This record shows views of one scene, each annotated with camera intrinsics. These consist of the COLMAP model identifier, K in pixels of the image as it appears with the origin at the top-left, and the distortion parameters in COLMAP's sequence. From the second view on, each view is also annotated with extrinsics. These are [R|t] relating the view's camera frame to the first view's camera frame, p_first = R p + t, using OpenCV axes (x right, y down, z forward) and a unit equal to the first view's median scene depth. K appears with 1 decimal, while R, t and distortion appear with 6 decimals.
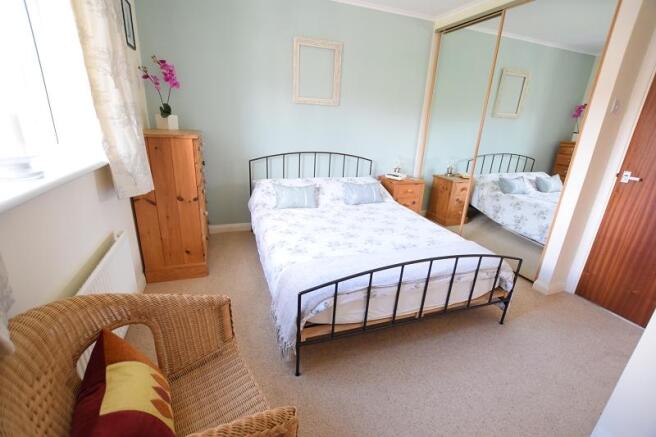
lens RADIAL K [[290.8, 0, 328.1], [0, 290.8, 218.2], [0, 0, 1]] dist [-0.022916, 0.002889]
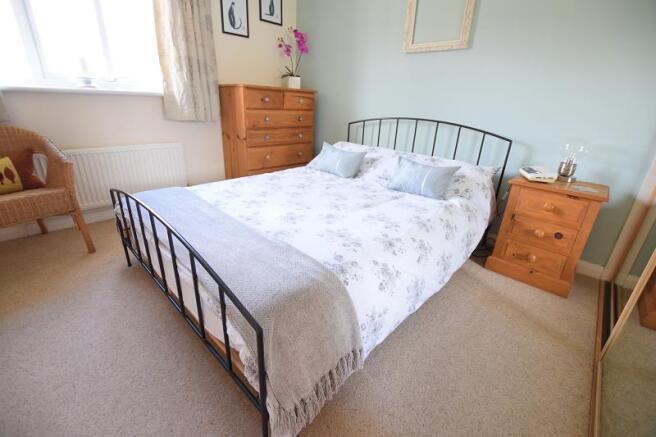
lens RADIAL K [[290.8, 0, 327.4], [0, 290.8, 219.8], [0, 0, 1]] dist [-0.022916, 0.002889]
pose [[0.443836, 0.309583, -0.840933, 0.725113], [-0.309311, 0.933678, 0.180475, -0.064365], [0.841033, 0.180009, 0.510158, 0.624203]]
